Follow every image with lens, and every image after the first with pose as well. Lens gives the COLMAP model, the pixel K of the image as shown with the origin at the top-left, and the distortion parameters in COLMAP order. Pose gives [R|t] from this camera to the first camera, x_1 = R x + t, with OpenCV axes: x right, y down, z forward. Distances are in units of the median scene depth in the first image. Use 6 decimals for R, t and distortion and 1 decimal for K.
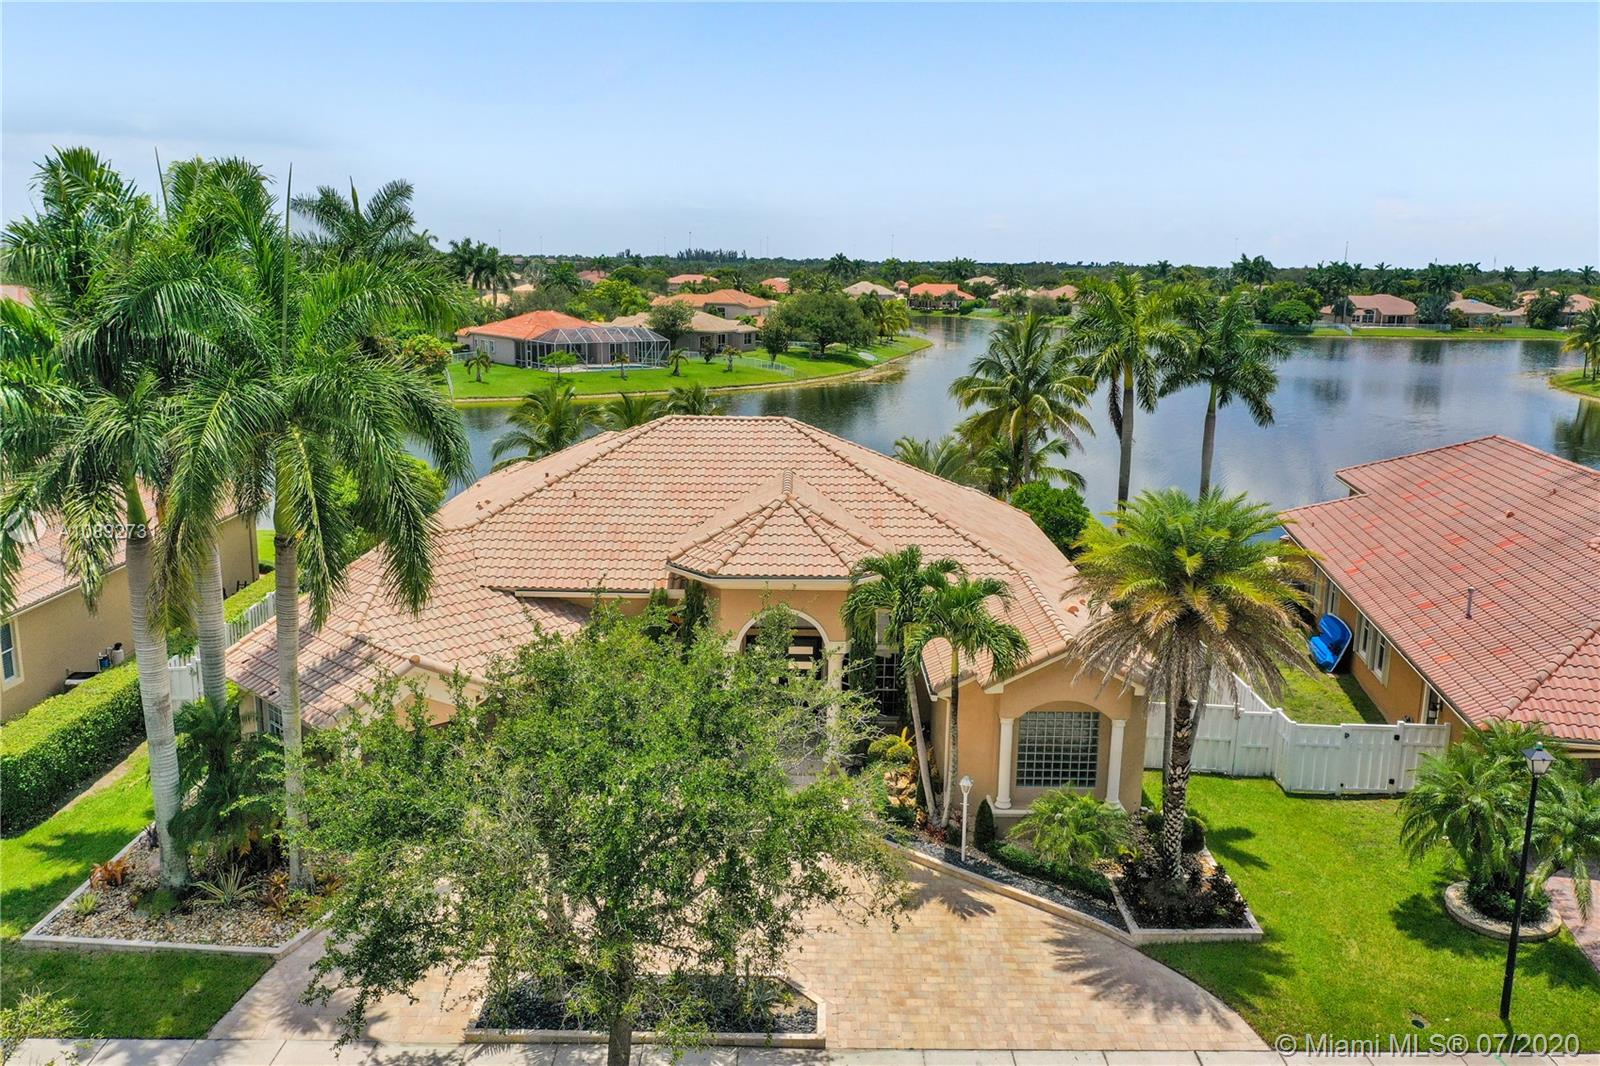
lens RADIAL K [[1326.0, 0, 800.0], [0, 1326.0, 533.0], [0, 0, 1]] dist [-0.006972, -0.003480]
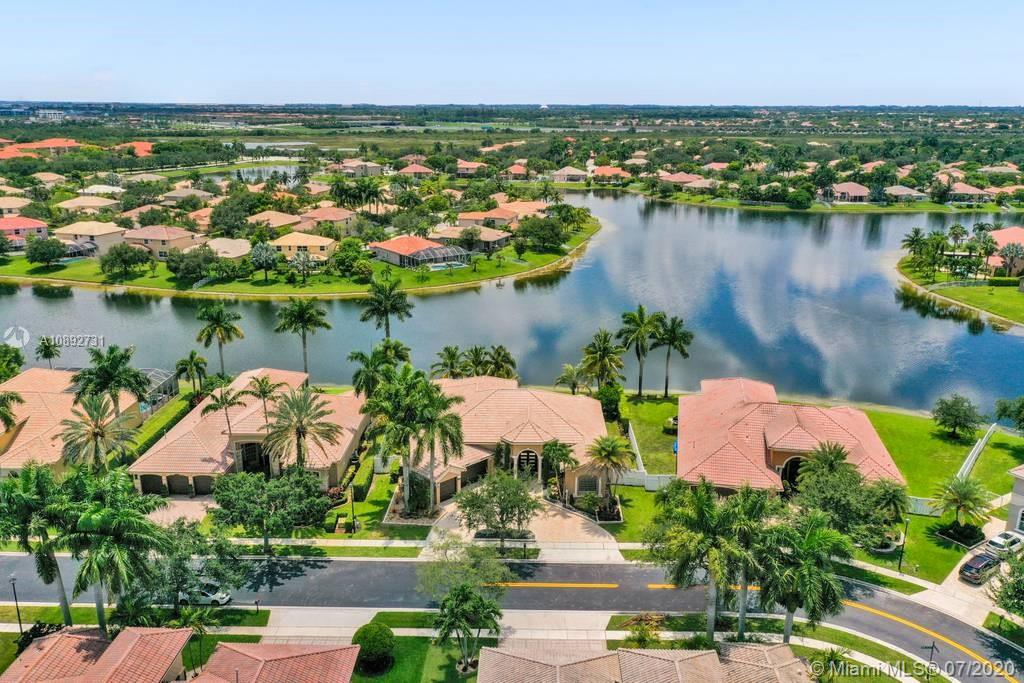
lens RADIAL K [[823.7, 0, 512.0], [0, 823.7, 341.5], [0, 0, 1]] dist [-0.000191, -0.011639]
pose [[0.999646, -0.004709, -0.026200, 0.008527], [0.006557, 0.997462, 0.070899, -0.531755], [0.025800, -0.071046, 0.997139, -1.826879]]
